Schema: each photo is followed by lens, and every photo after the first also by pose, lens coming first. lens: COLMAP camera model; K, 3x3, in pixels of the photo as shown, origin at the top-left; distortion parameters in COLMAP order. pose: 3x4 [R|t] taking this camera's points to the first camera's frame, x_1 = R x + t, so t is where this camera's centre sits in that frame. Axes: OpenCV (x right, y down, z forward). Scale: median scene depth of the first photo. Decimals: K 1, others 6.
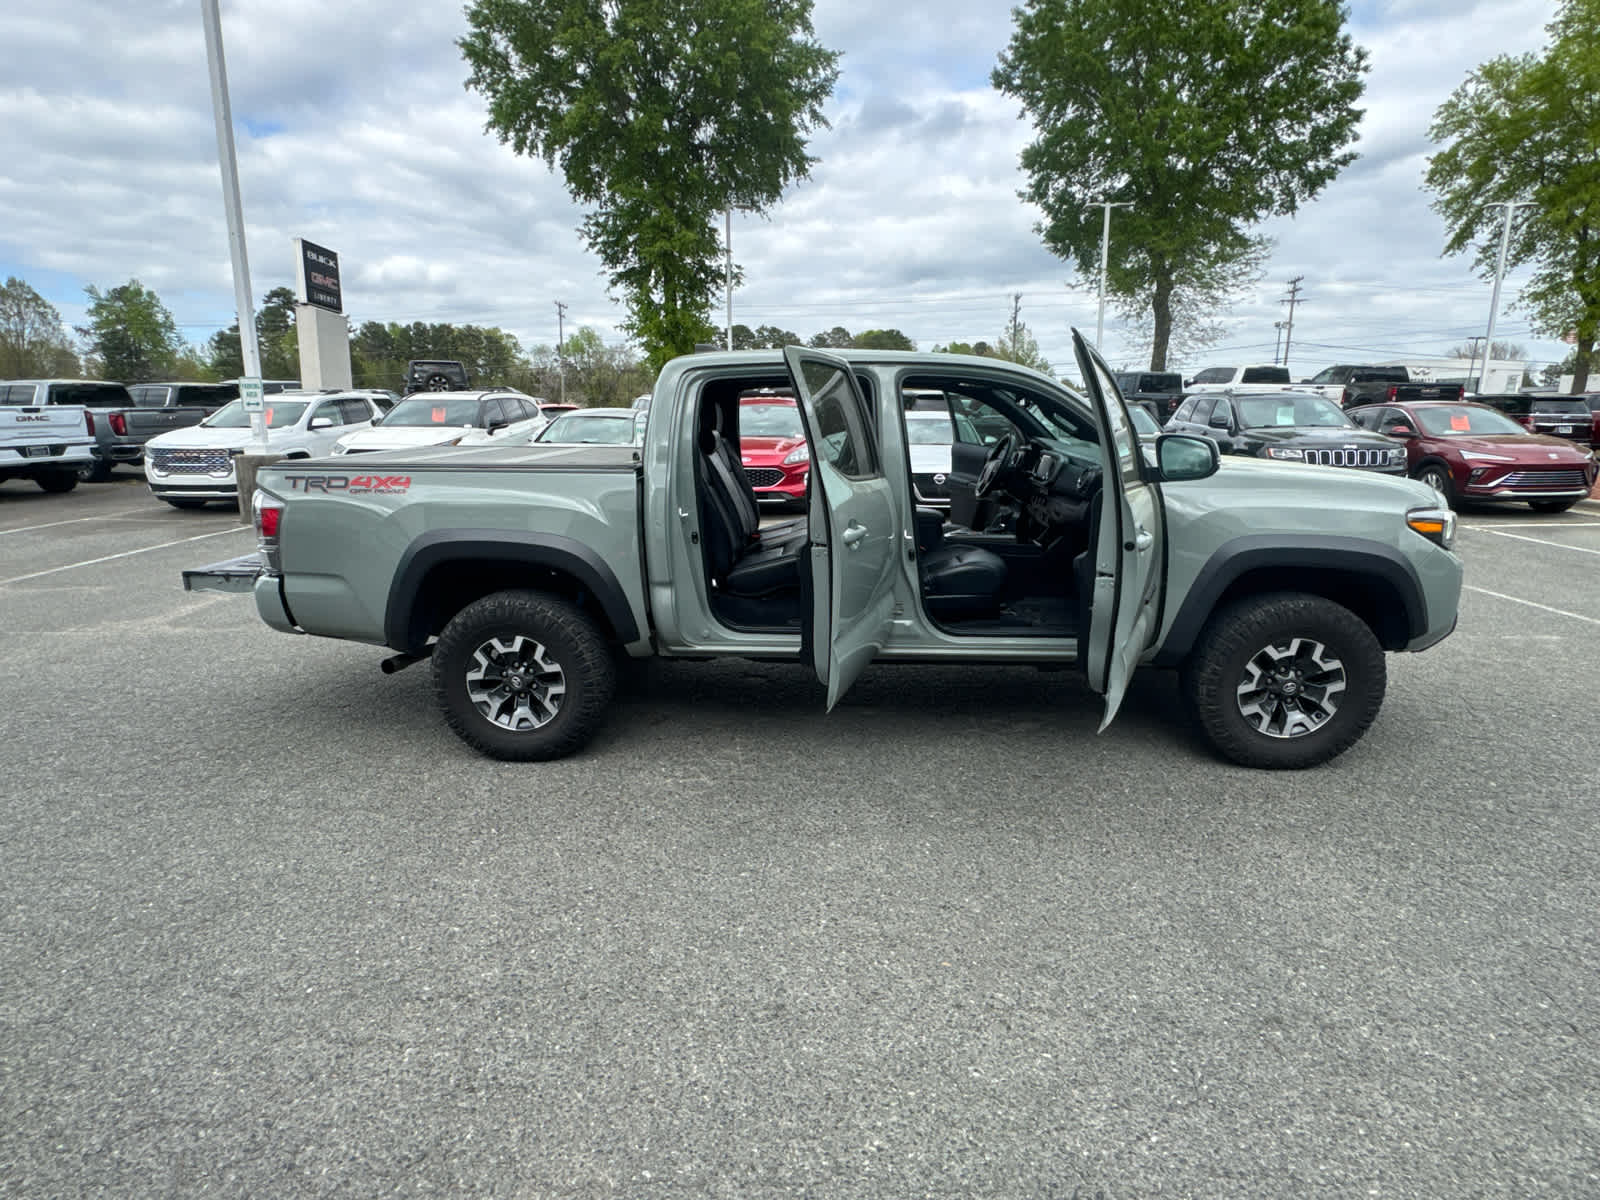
lens RADIAL K [[817.6, 0, 797.4], [0, 817.6, 612.7], [0, 0, 1]] dist [-0.006310, 0.002839]
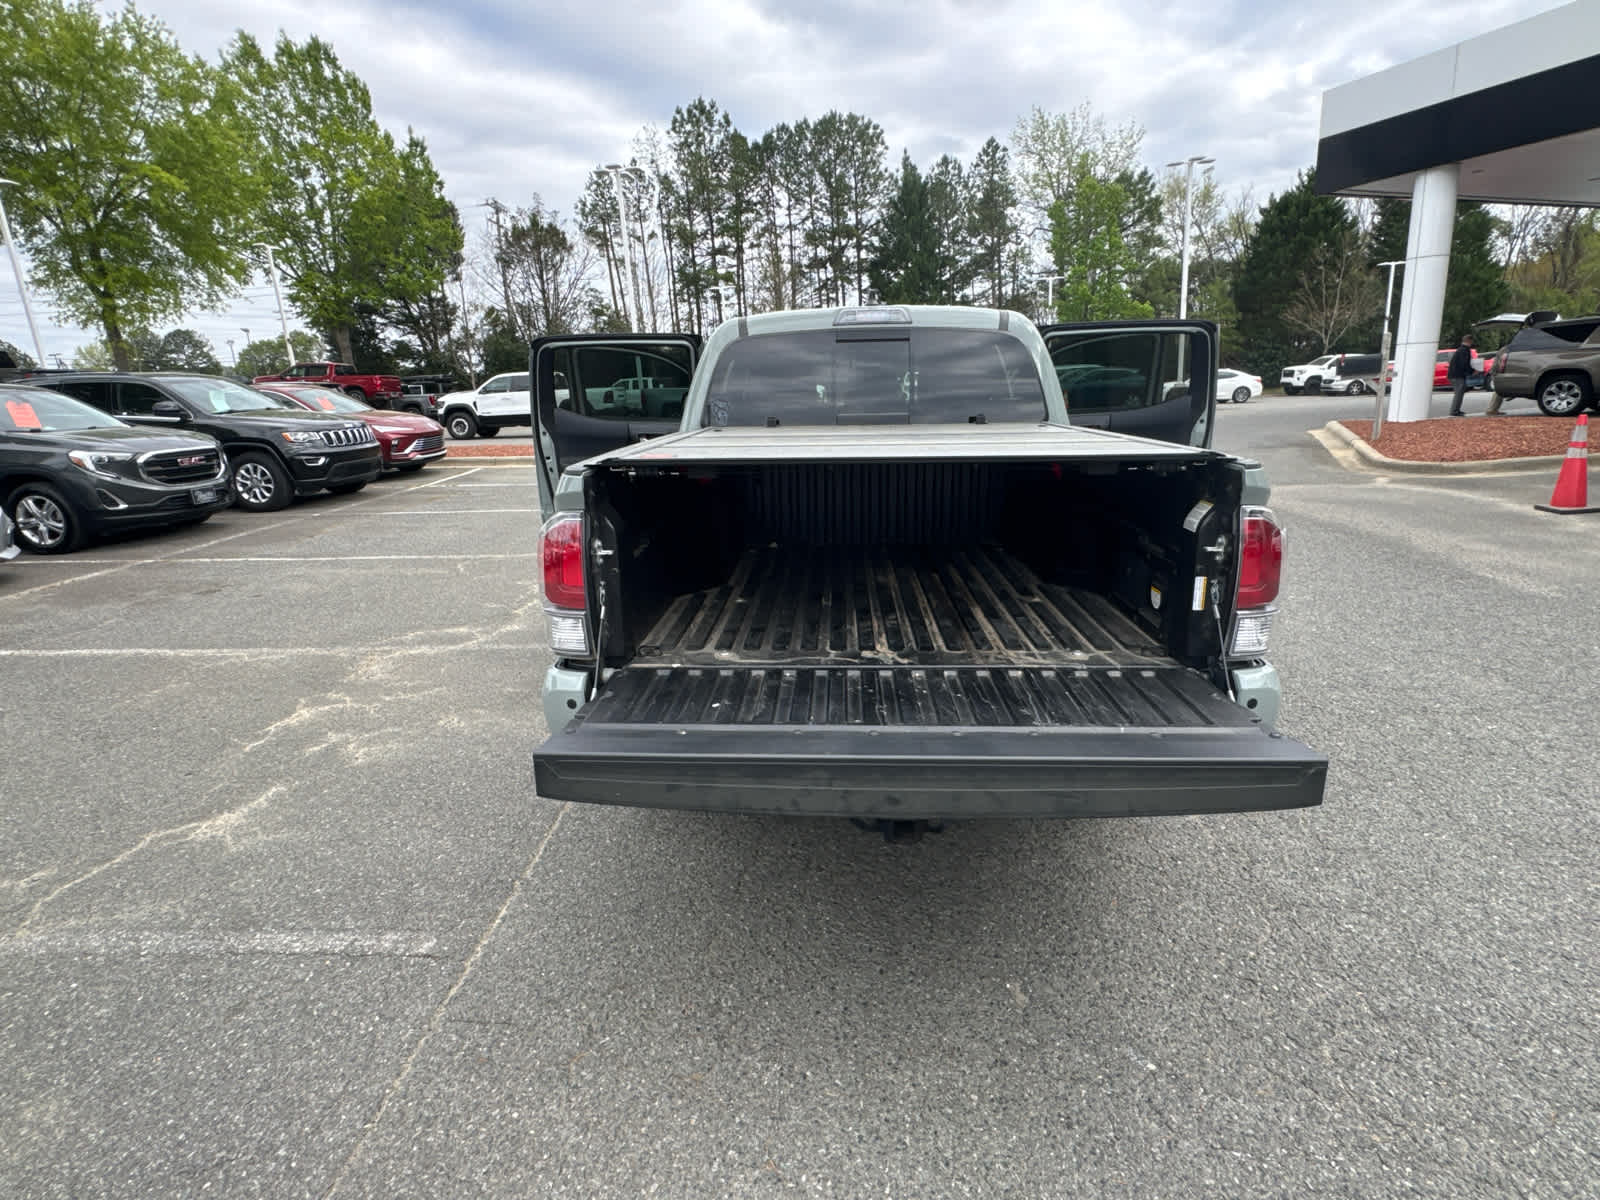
lens RADIAL K [[817.6, 0, 797.6], [0, 817.6, 614.1], [0, 0, 1]] dist [-0.006310, 0.002839]
pose [[-0.009612, -0.271493, 0.962392, -1.134454], [0.263368, 0.927768, 0.264356, -0.291900], [-0.964648, 0.256004, 0.062584, 1.237044]]
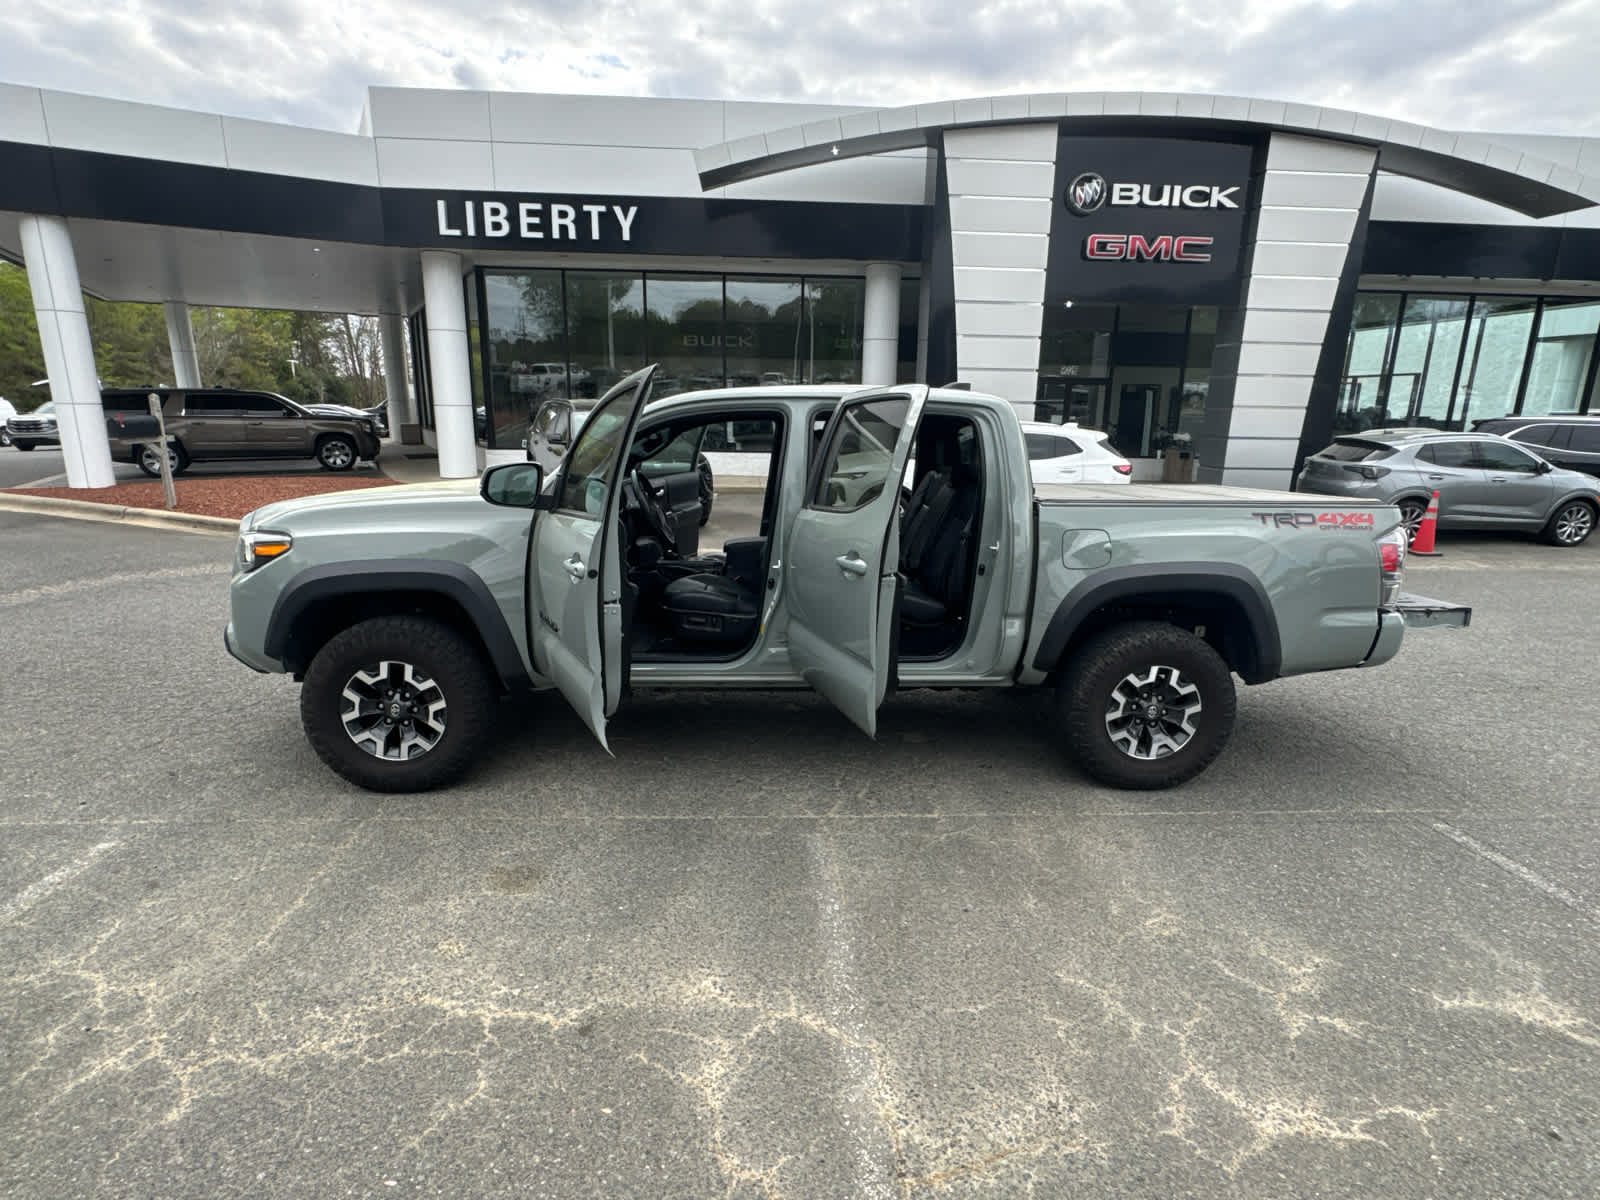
lens RADIAL K [[817.6, 0, 812.5], [0, 817.6, 599.3], [0, 0, 1]] dist [-0.006310, 0.002839]
pose [[-0.992817, 0.011776, -0.119059, 0.217341], [-0.040569, 0.903047, 0.427622, -0.574011], [0.112551, 0.429381, -0.896083, 2.253670]]
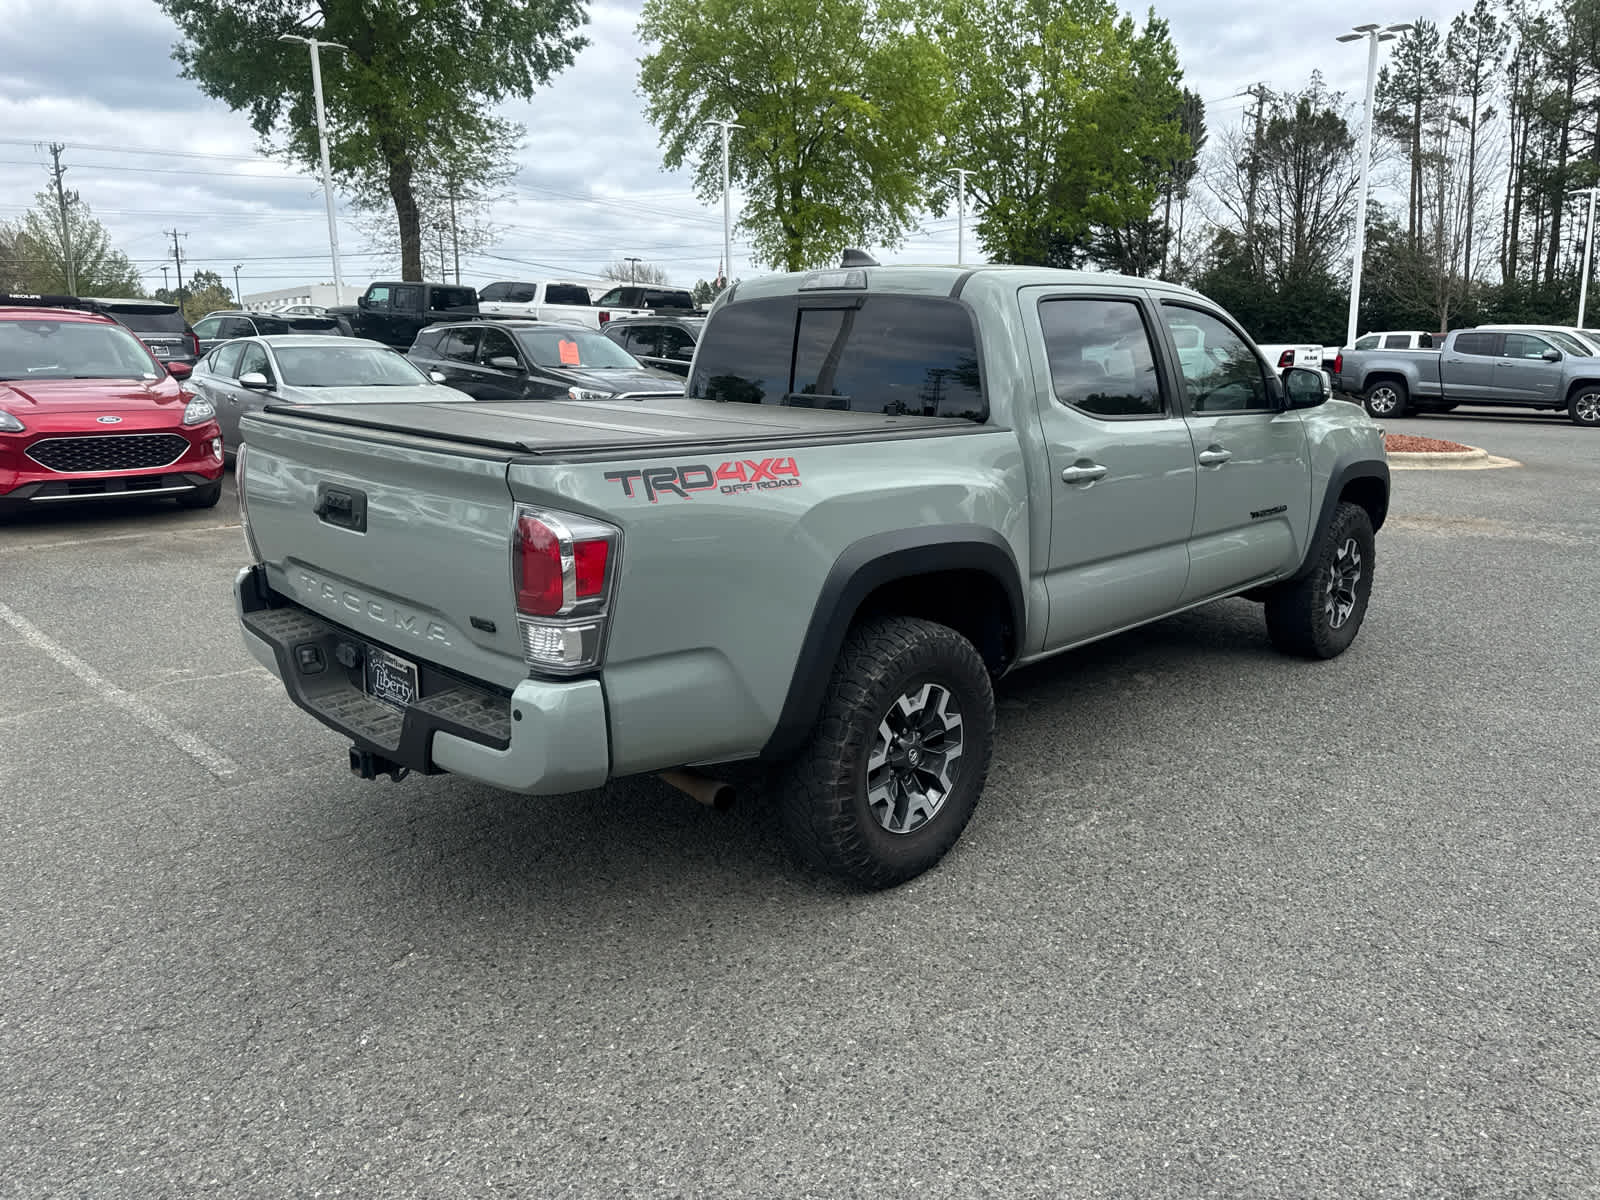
lens RADIAL K [[1129.9, 0, 799.4], [0, 1129.9, 607.3], [0, 0, 1]] dist [0.034143, -0.033768]
pose [[0.662314, -0.165346, 0.730754, -1.021212], [0.169647, 0.983108, 0.068688, -0.109440], [-0.729767, 0.078477, 0.679177, 0.434358]]
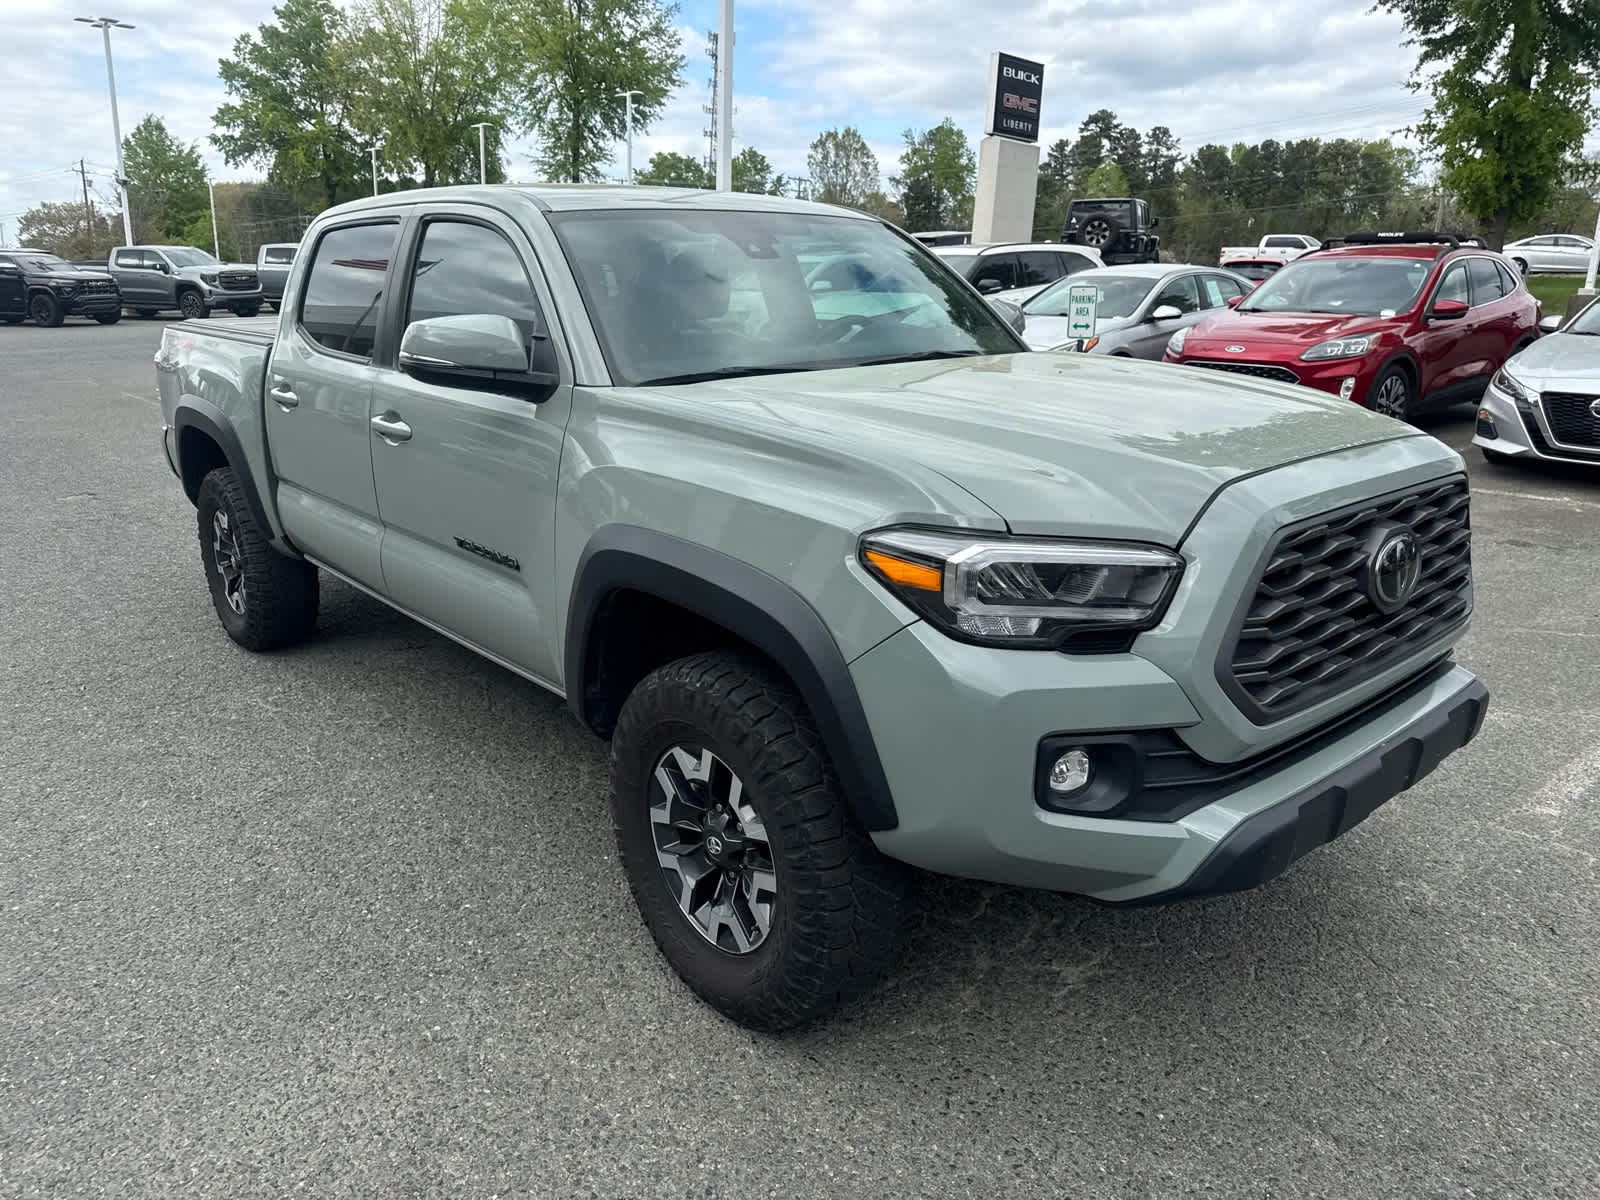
lens RADIAL K [[1129.9, 0, 792.6], [0, 1129.9, 601.7], [0, 0, 1]] dist [0.034143, -0.033768]
pose [[0.695692, 0.201889, -0.689386, 1.003304], [-0.170913, 0.978654, 0.114125, -0.128257], [0.697711, 0.038429, 0.715348, 0.499284]]
